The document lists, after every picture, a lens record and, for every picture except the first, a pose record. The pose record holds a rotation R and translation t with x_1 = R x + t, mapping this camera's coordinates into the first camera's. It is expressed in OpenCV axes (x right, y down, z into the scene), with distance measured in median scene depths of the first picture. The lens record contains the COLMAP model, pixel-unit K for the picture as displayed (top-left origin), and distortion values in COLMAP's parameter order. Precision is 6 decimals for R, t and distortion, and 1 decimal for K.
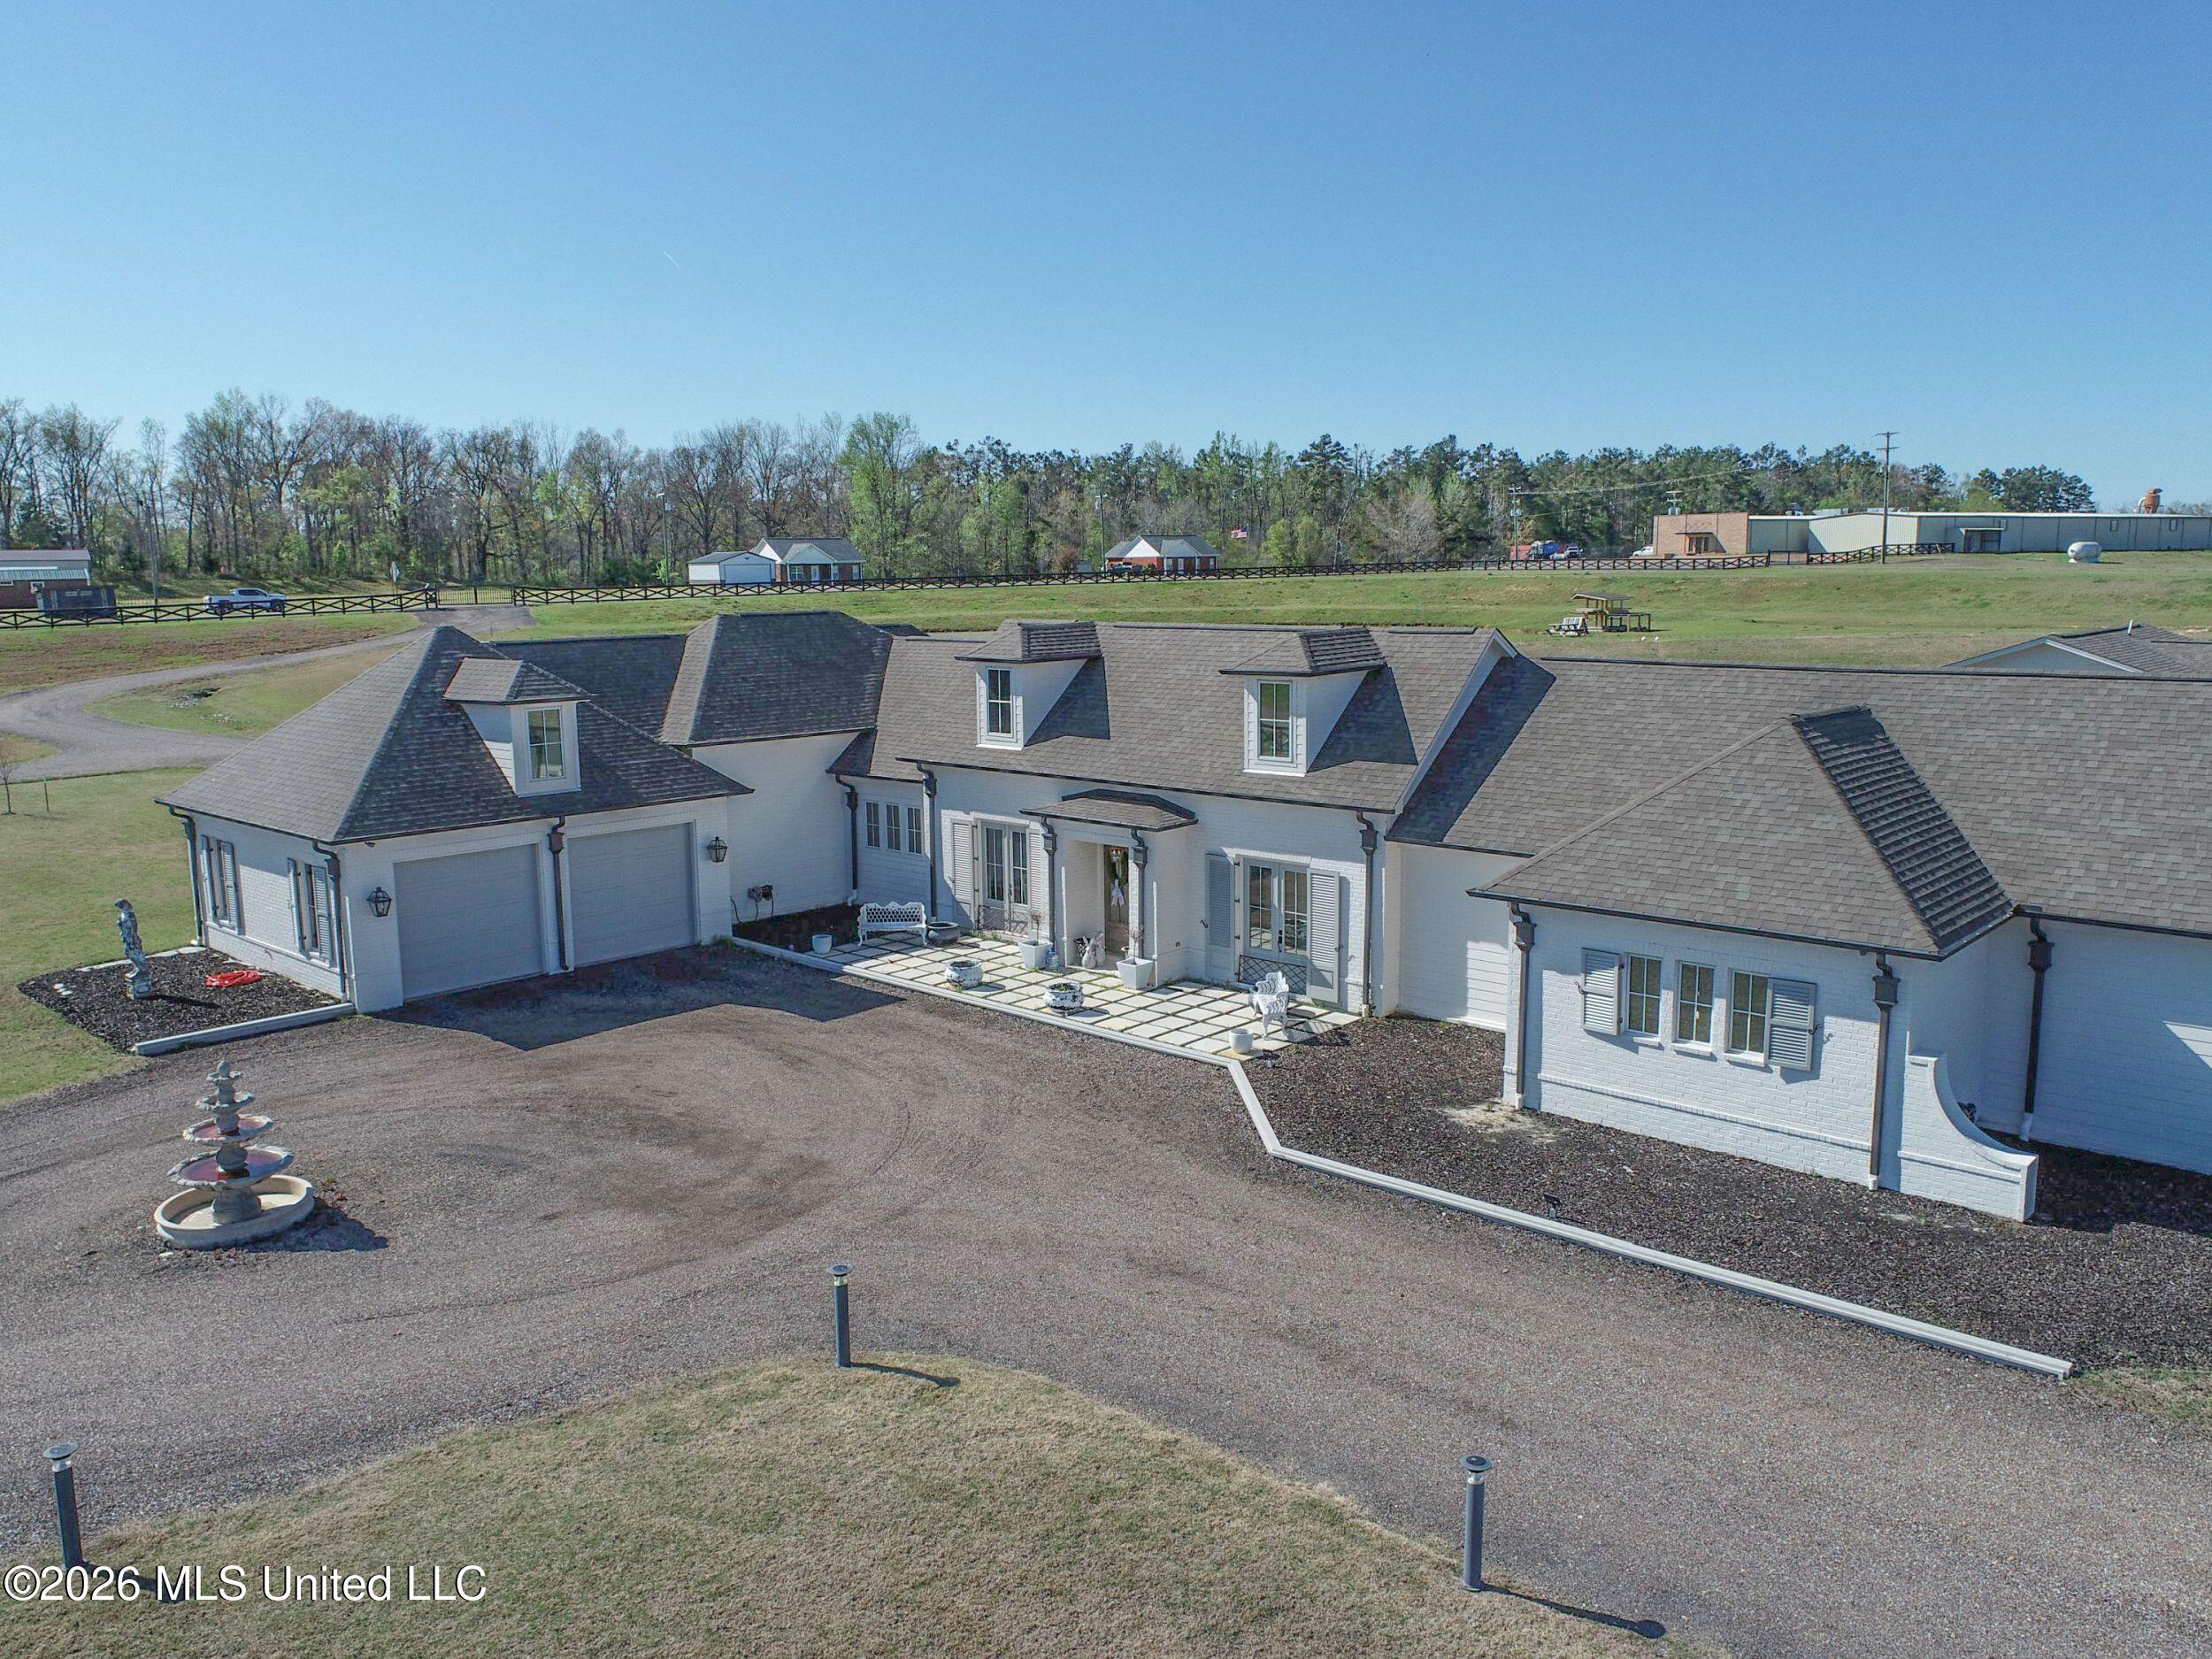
lens RADIAL K [[1673.4, 0, 1103.9], [0, 1673.4, 819.9], [0, 0, 1]] dist [-0.013940, 0.001005]
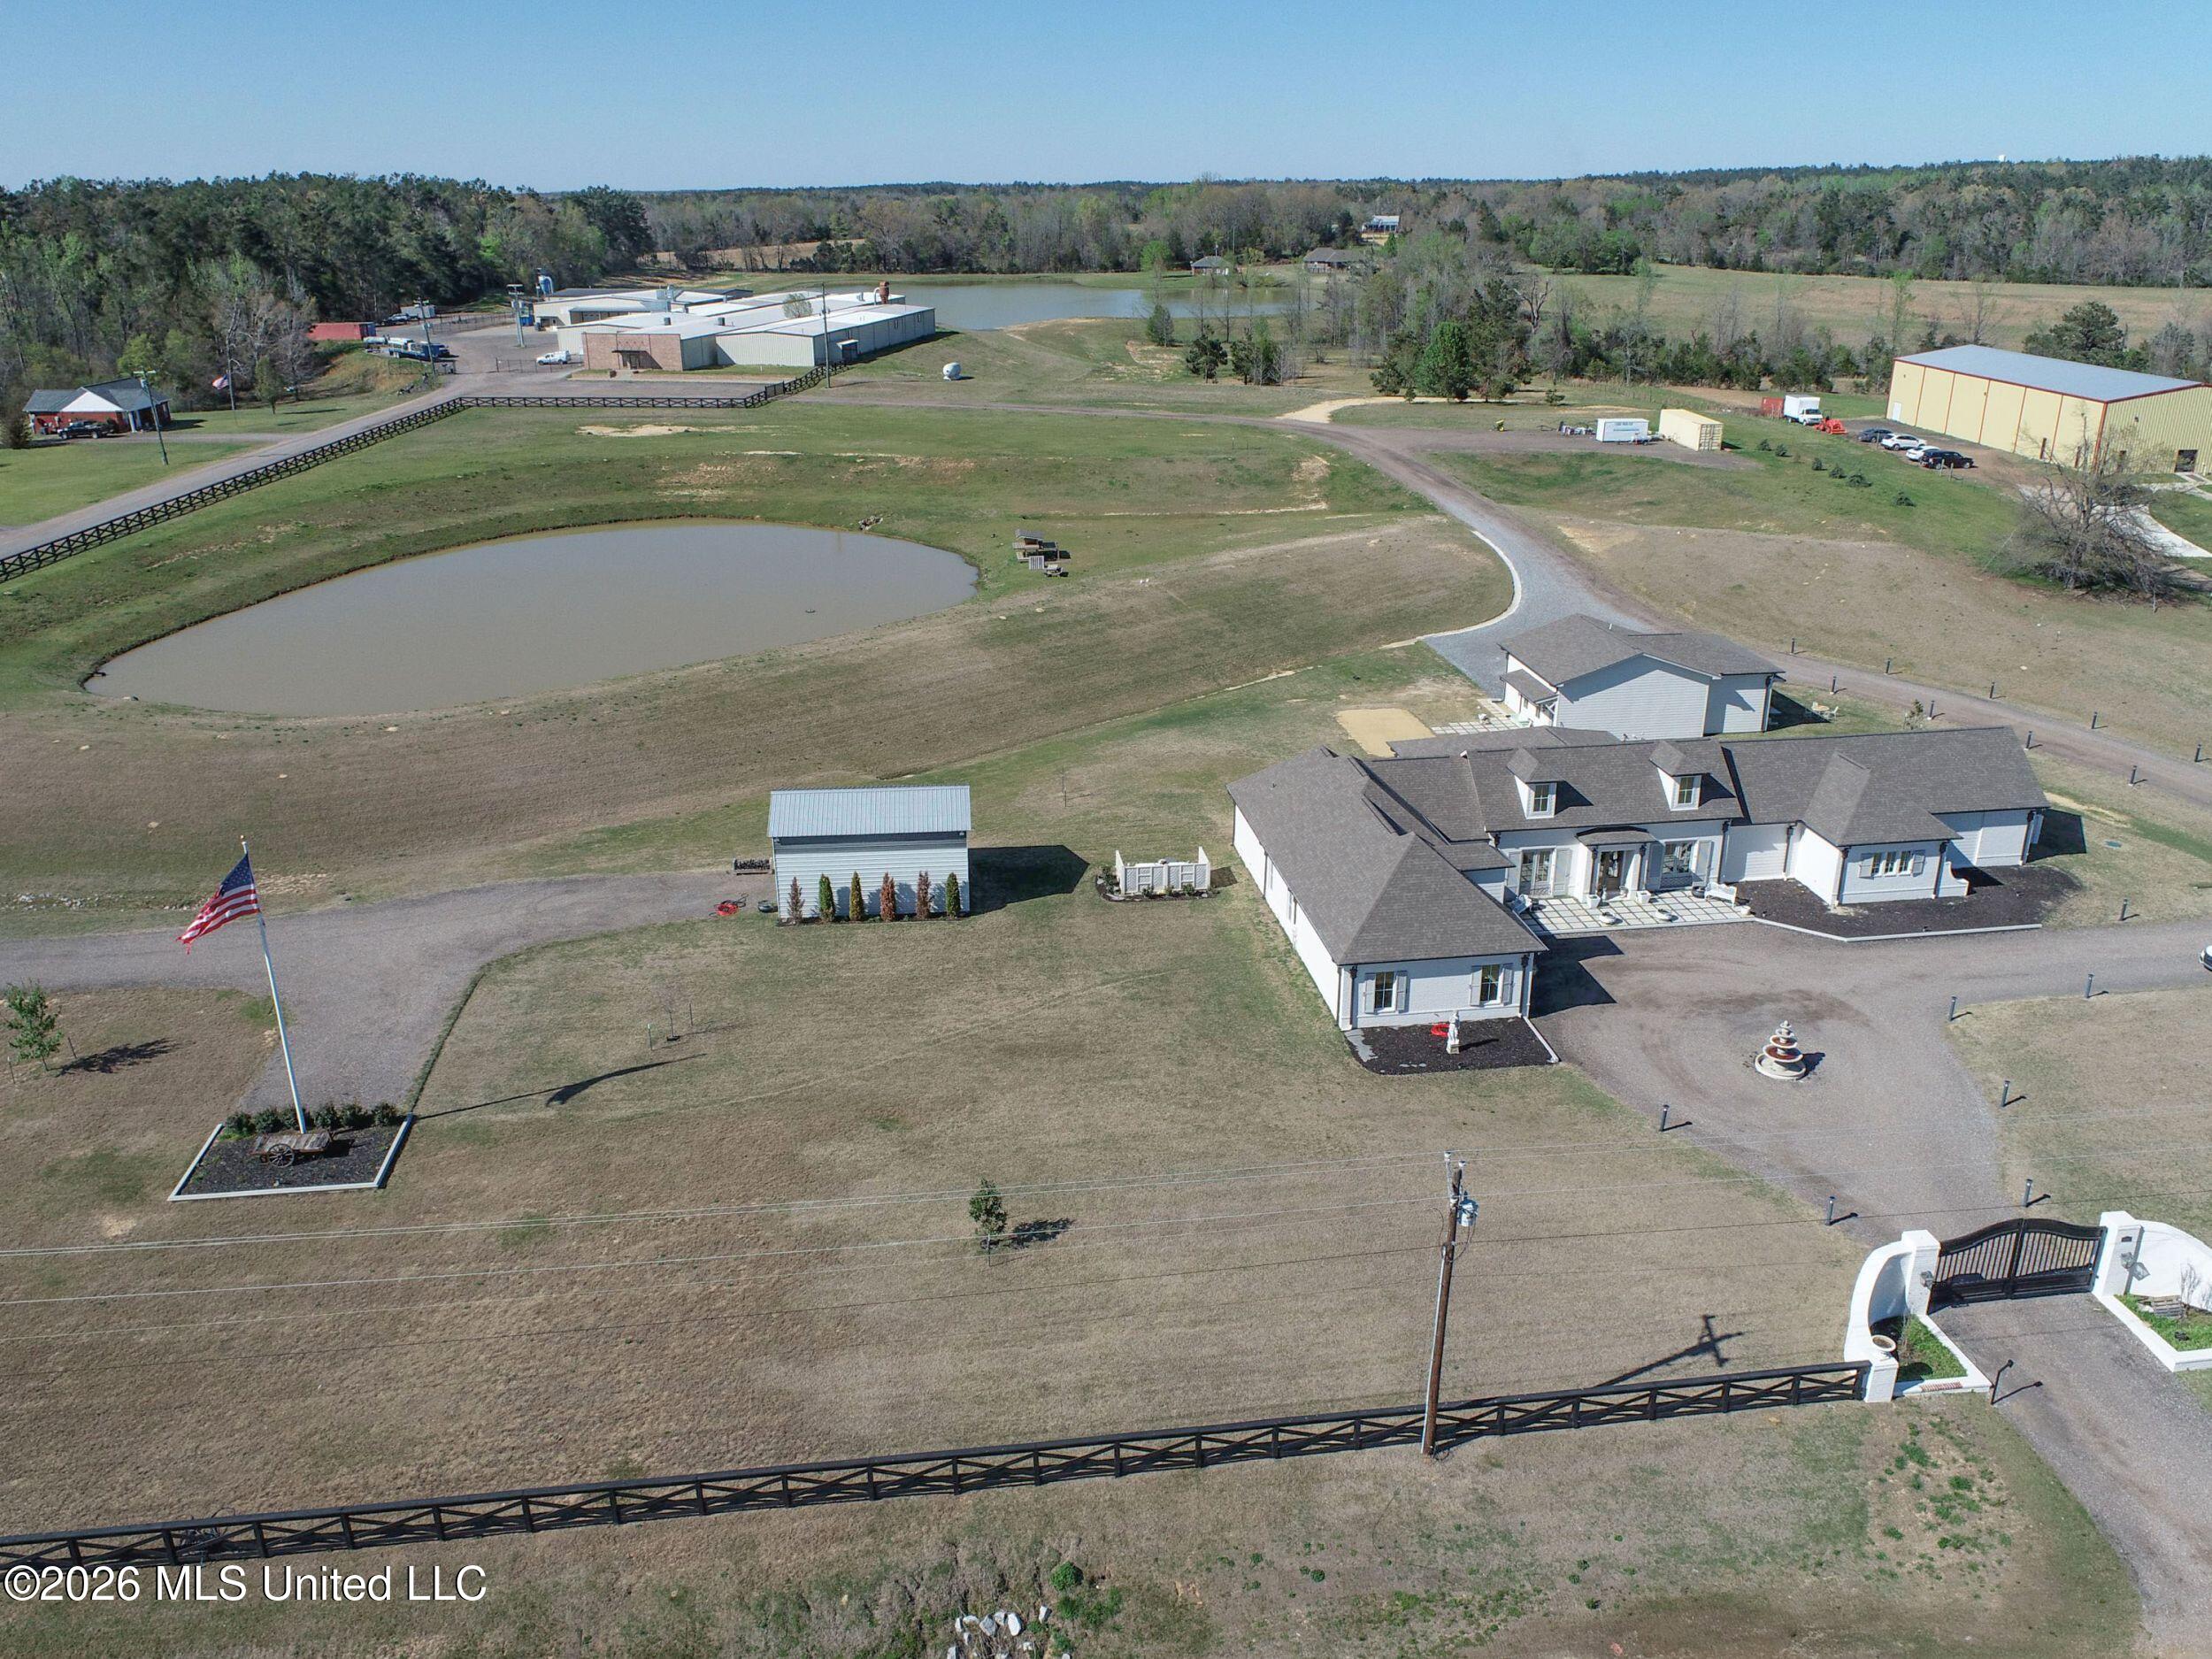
lens RADIAL K [[1676.3, 0, 1124.1], [0, 1676.3, 825.7], [0, 0, 1]] dist [-0.016788, 0.001958]
pose [[0.628950, -0.266736, 0.730256, -2.343526], [0.113305, 0.960722, 0.253330, -0.757209], [-0.769145, -0.076591, 0.634468, 0.015146]]
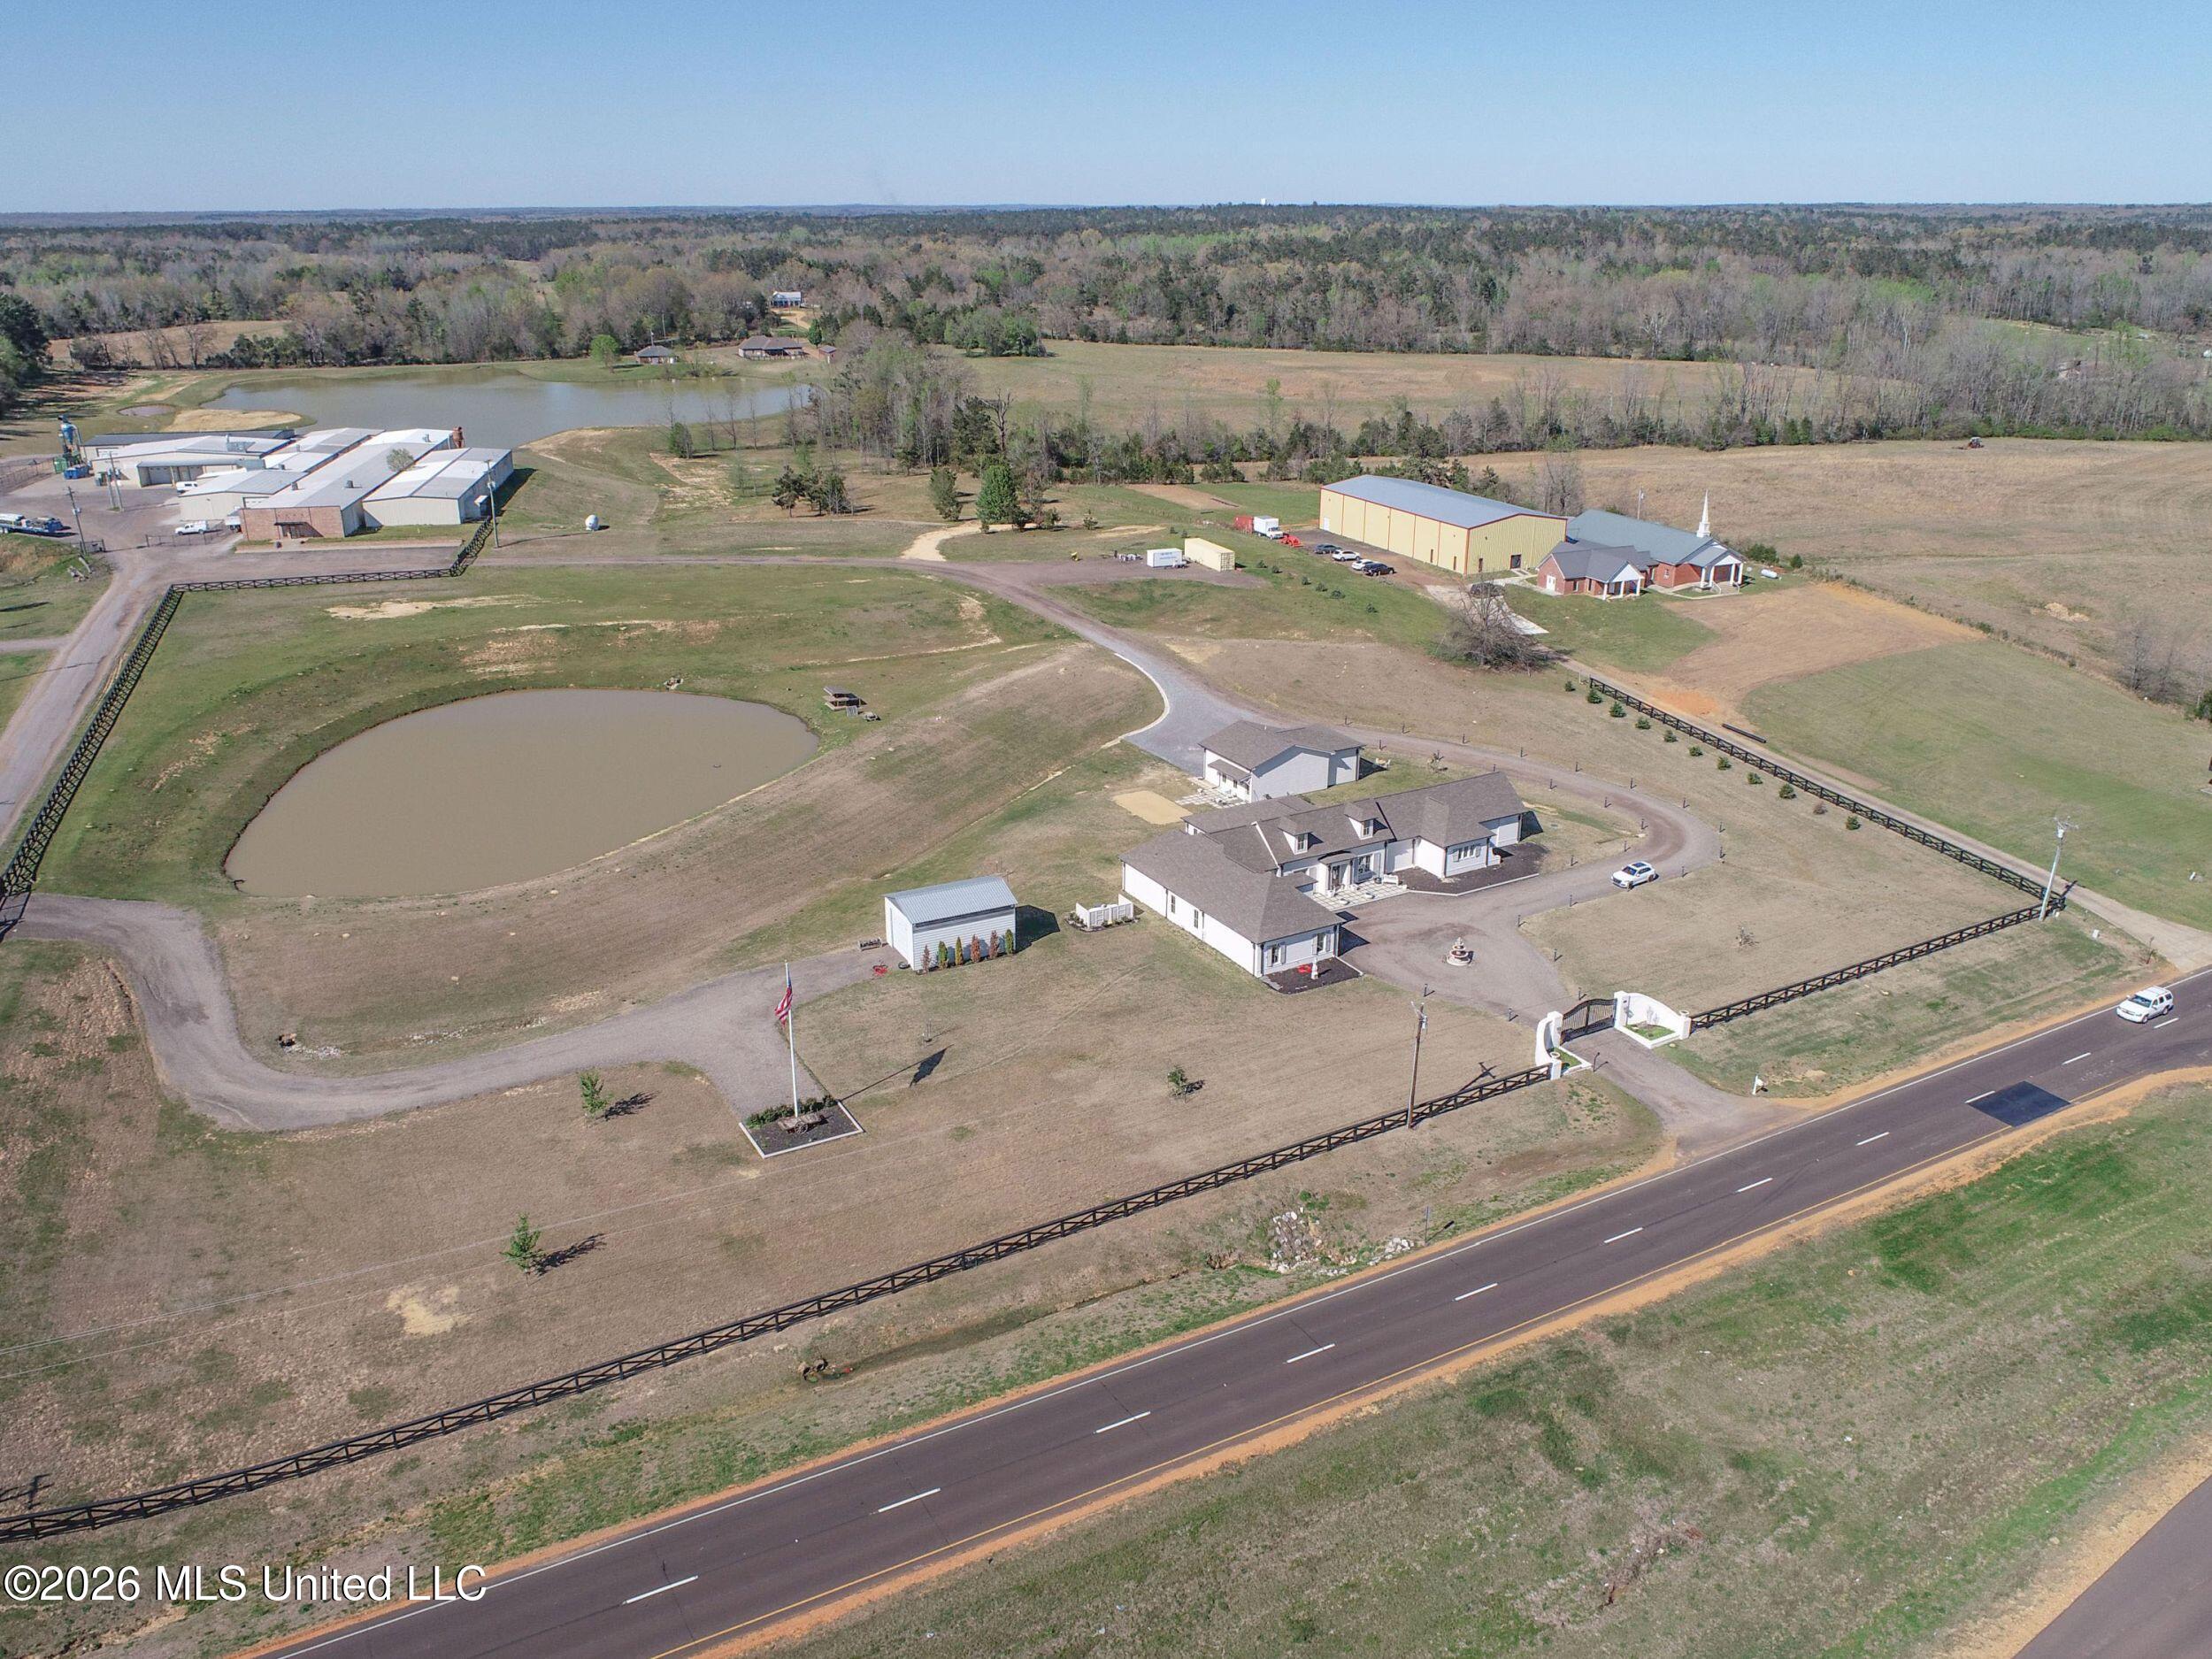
lens RADIAL K [[1642.1, 0, 1148.0], [0, 1642.1, 833.2], [0, 0, 1]] dist [-0.009683, -0.003902]
pose [[0.282197, -0.324287, 0.902886, -4.376100], [0.136407, 0.945138, 0.296829, -1.541650], [-0.949609, 0.039396, 0.310950, 0.113453]]
